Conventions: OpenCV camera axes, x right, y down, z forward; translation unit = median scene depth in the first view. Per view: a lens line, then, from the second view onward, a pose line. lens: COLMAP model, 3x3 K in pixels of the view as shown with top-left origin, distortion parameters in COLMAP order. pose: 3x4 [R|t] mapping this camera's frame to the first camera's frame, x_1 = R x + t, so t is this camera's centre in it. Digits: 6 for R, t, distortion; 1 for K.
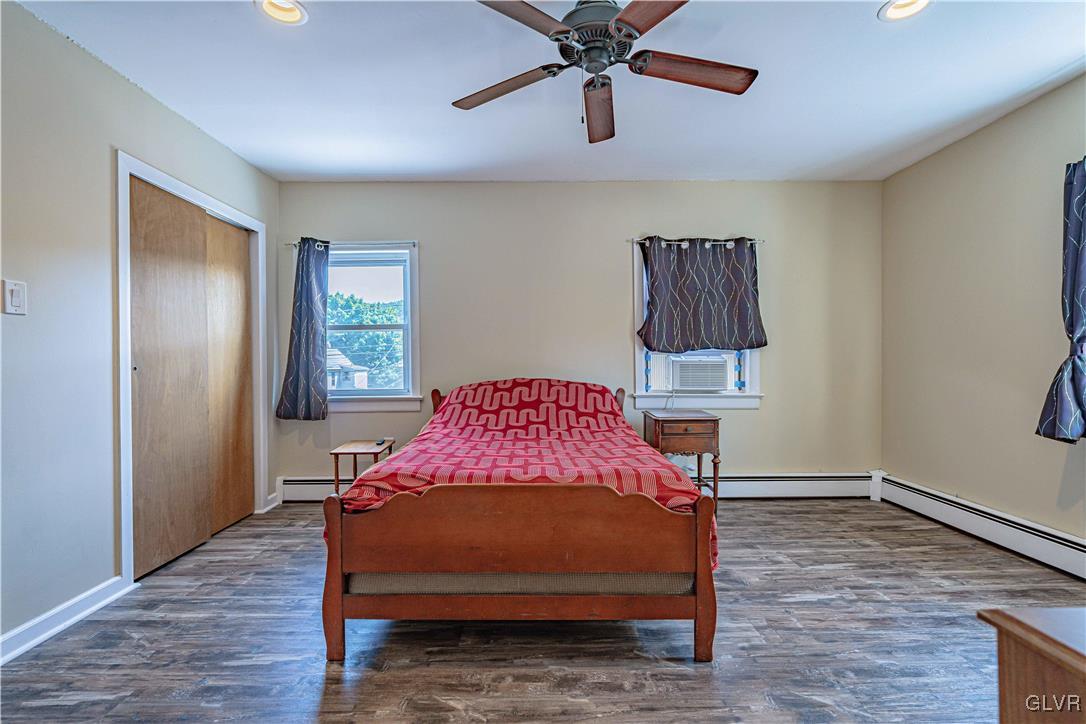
lens RADIAL K [[512.8, 0, 539.9], [0, 512.8, 361.9], [0, 0, 1]] dist [0.005032, 0.001015]
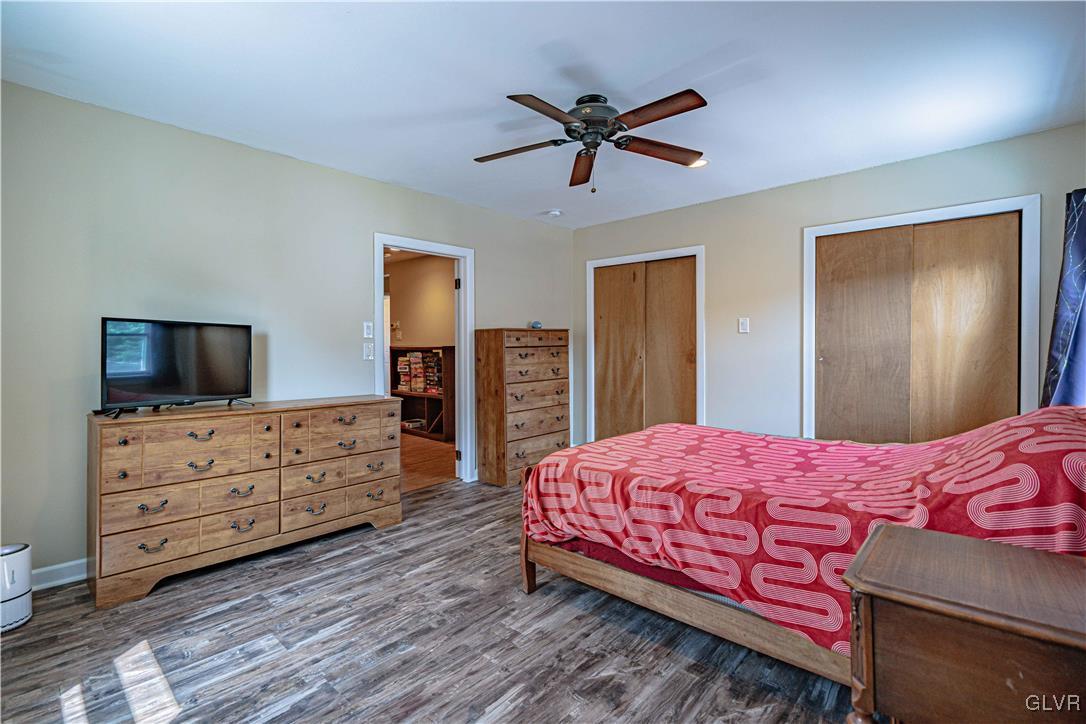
lens RADIAL K [[497.5, 0, 543.4], [0, 497.5, 348.2], [0, 0, 1]] dist [-0.000299, 0.000198]
pose [[-0.680491, 0.013310, -0.732635, 0.704950], [0.006383, 0.999905, 0.012237, -0.034375], [0.732729, 0.003651, -0.680511, 1.094433]]
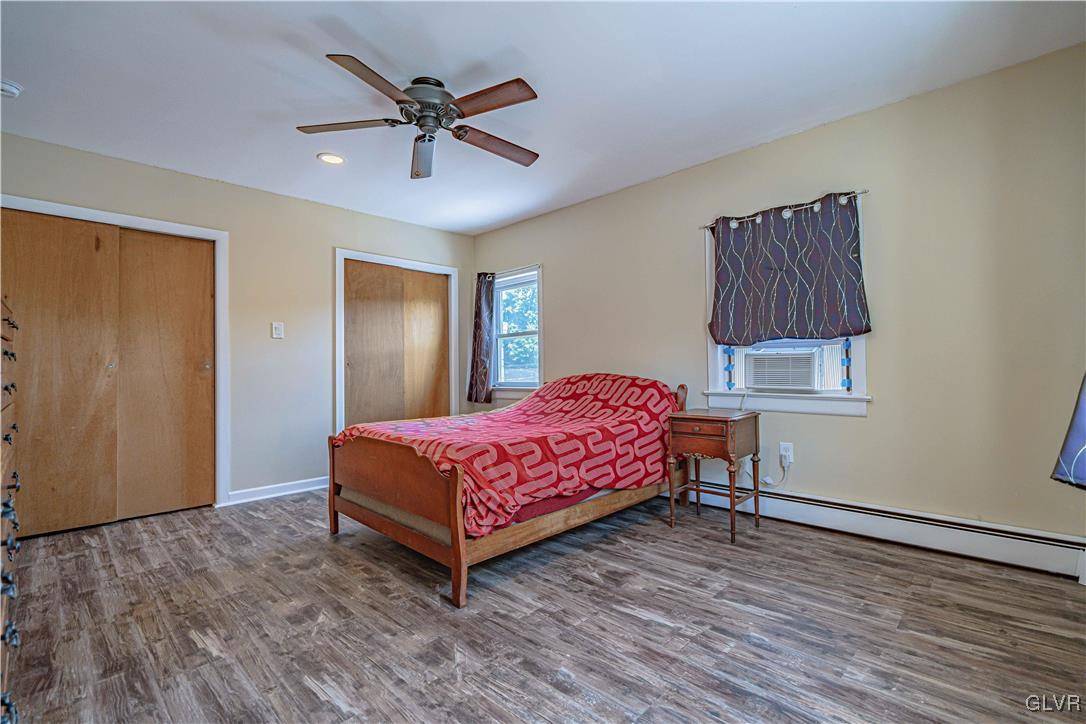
lens RADIAL K [[491.2, 0, 543.0], [0, 491.2, 362.0], [0, 0, 1]] dist [-0.000648, 0.000130]
pose [[0.706895, -0.011058, -0.707232, 0.725711], [0.005315, 0.999933, -0.010322, 0.020479], [0.707298, 0.003538, 0.706907, 0.197504]]
